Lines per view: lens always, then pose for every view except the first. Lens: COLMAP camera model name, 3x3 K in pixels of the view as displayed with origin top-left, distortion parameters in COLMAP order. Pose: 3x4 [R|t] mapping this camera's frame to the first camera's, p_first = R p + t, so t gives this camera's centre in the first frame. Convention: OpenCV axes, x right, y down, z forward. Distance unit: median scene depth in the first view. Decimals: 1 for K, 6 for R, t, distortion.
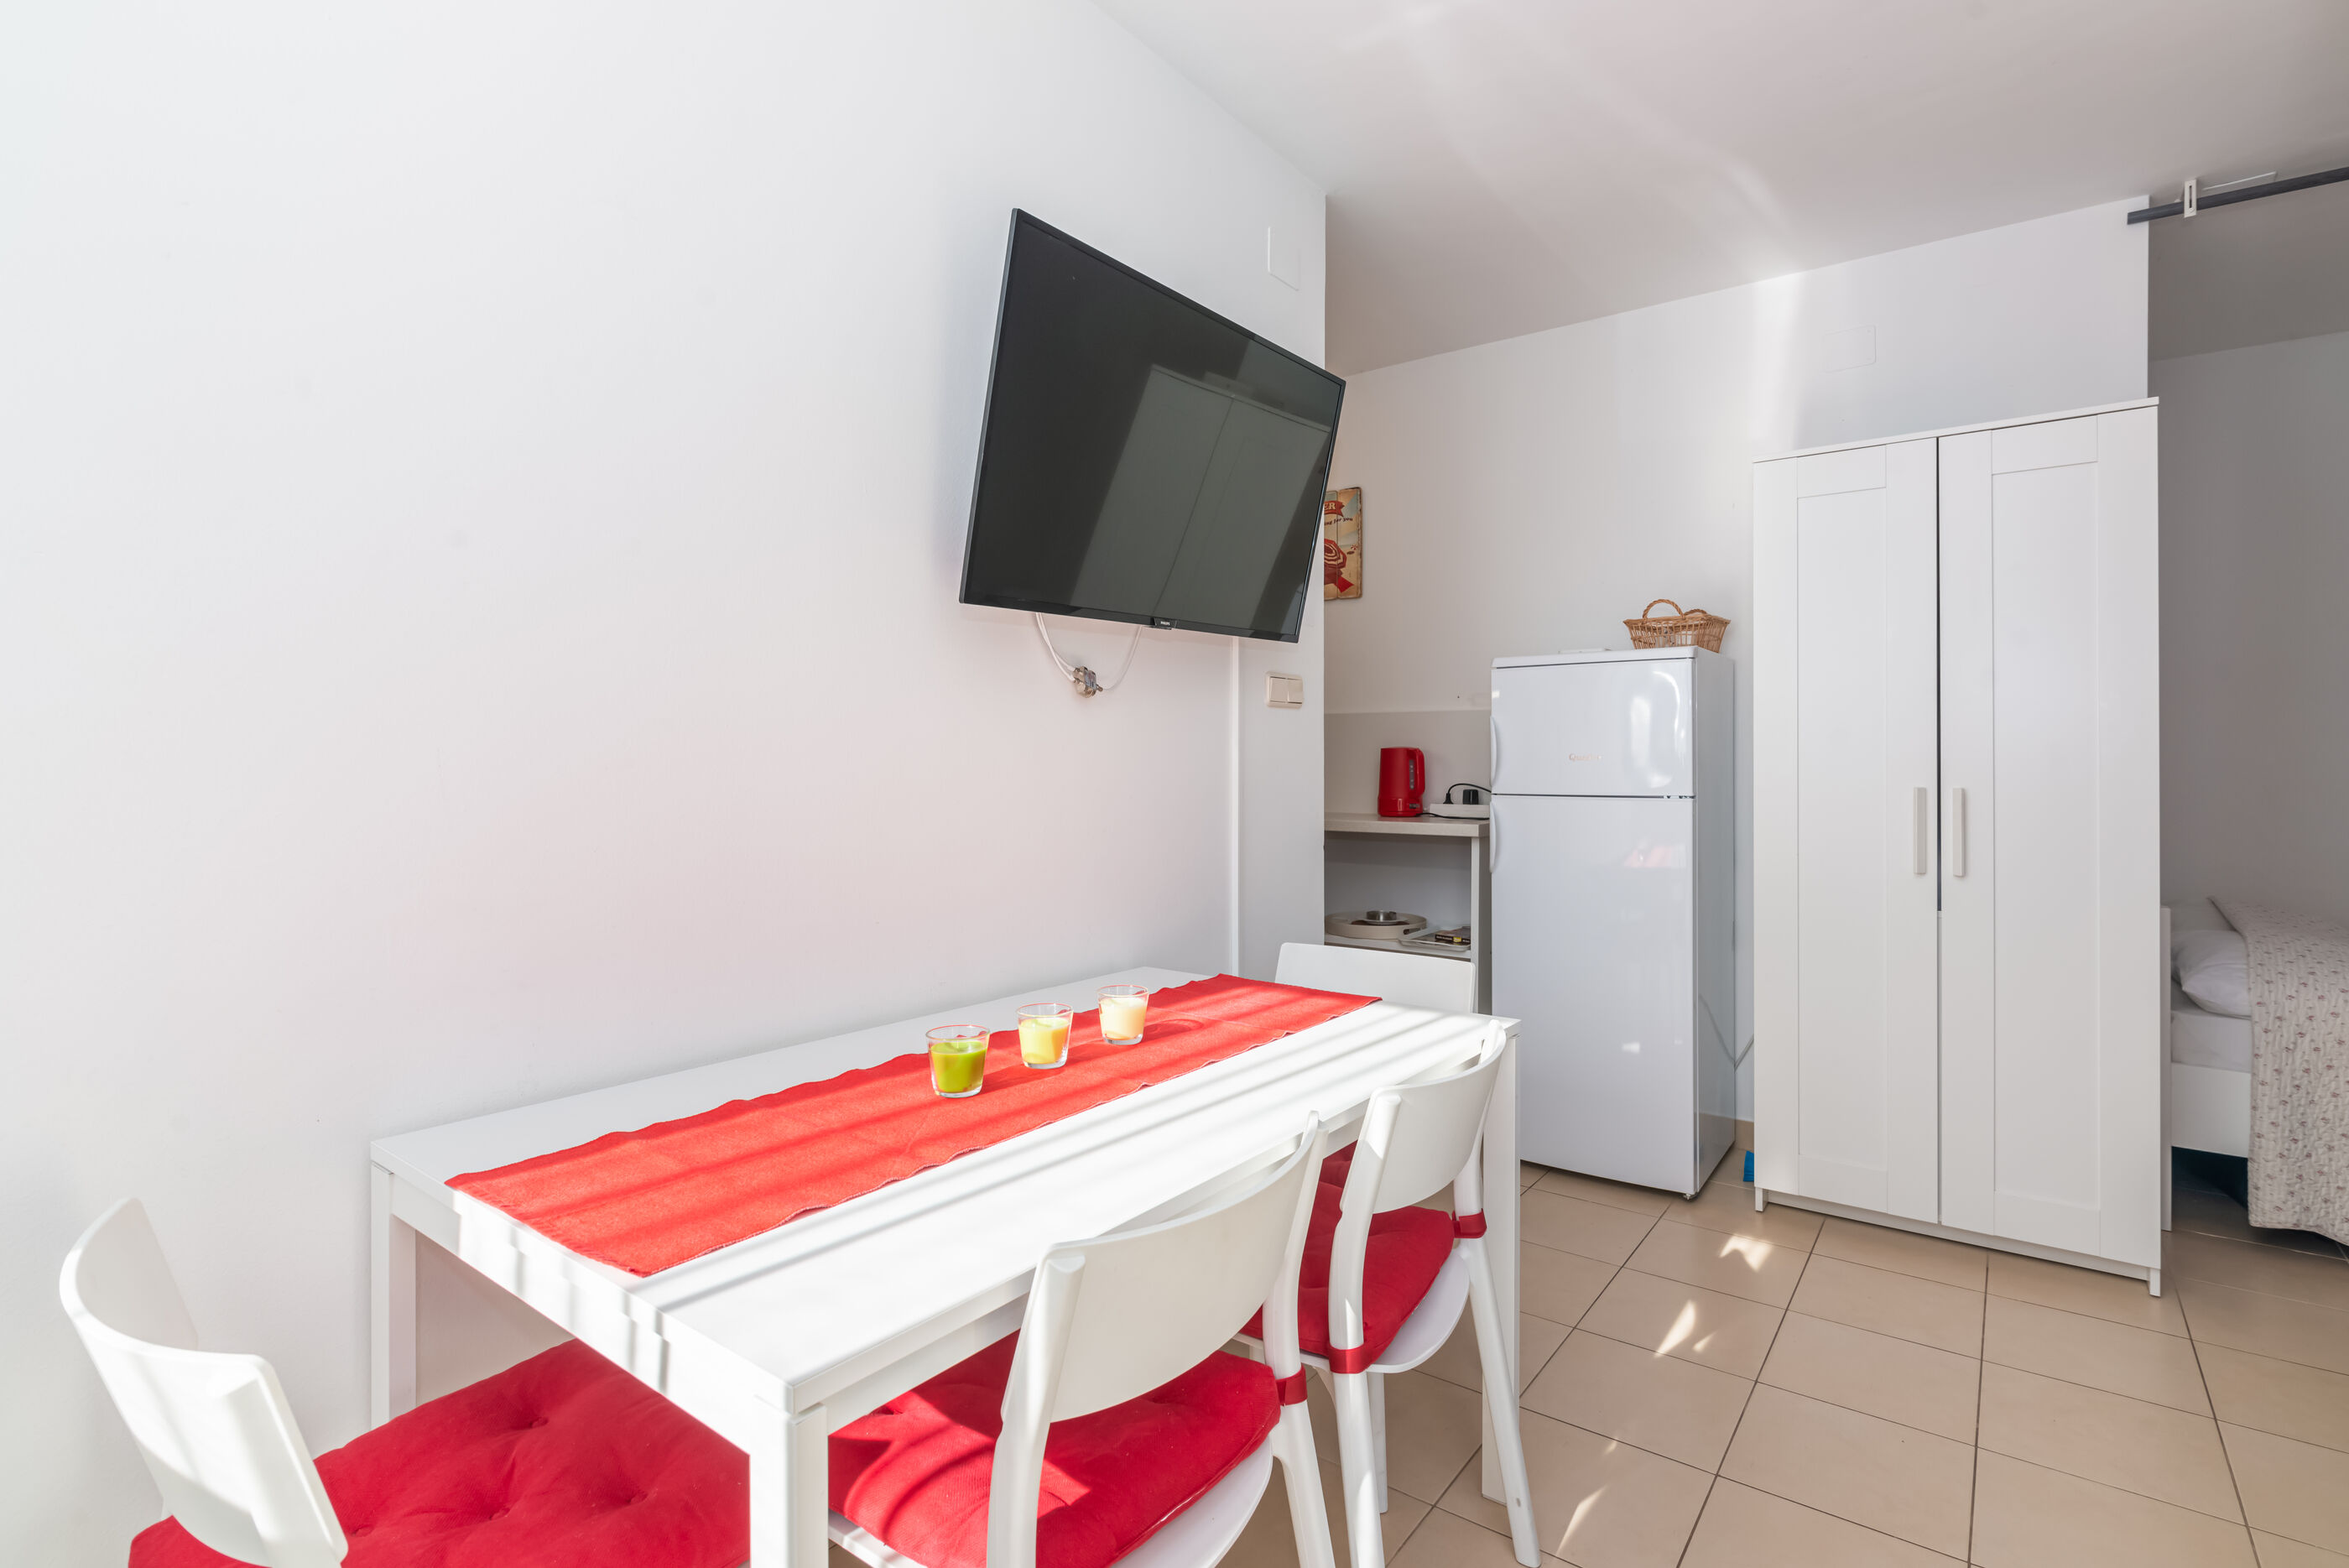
lens RADIAL K [[1087.4, 0, 1190.2], [0, 1087.4, 759.8], [0, 0, 1]] dist [-0.001011, -0.000548]
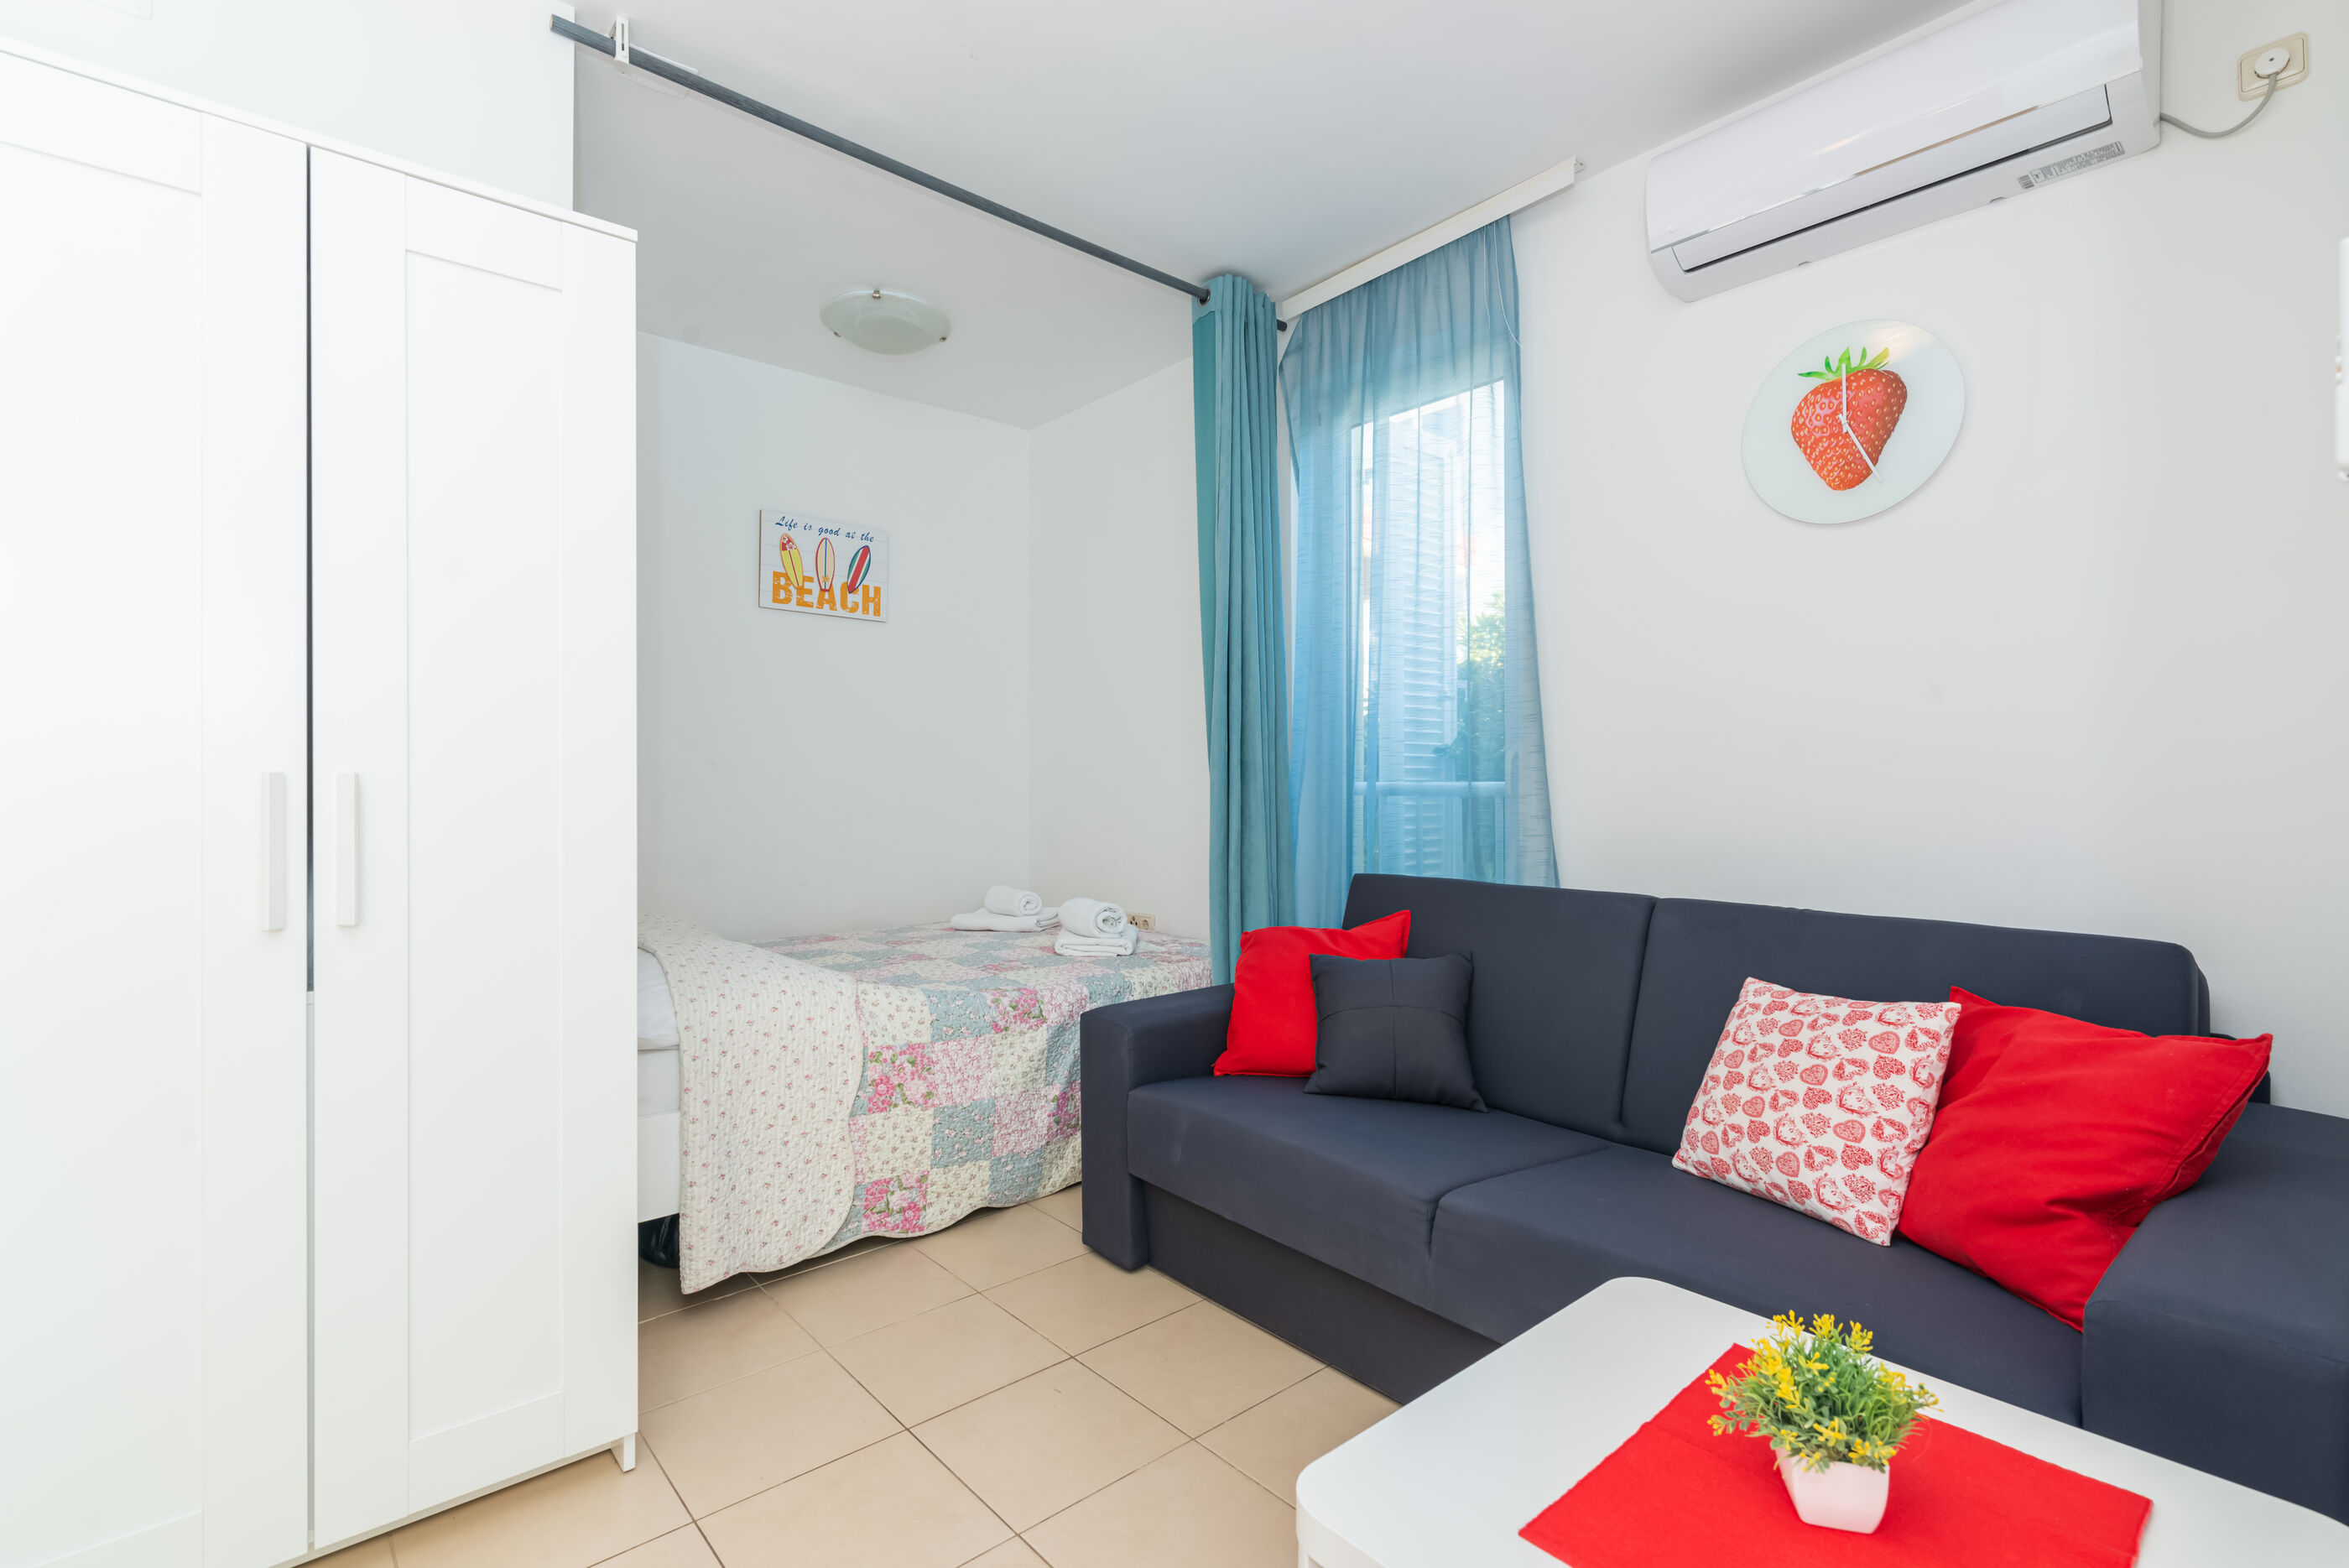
lens RADIAL K [[1087.4, 0, 1175.8], [0, 1087.4, 780.0], [0, 0, 1]] dist [-0.001011, -0.000548]
pose [[0.233565, -0.002017, 0.972339, 0.246294], [0.003114, 0.999994, 0.001326, 0.029770], [-0.972336, 0.002718, 0.233570, 0.430768]]
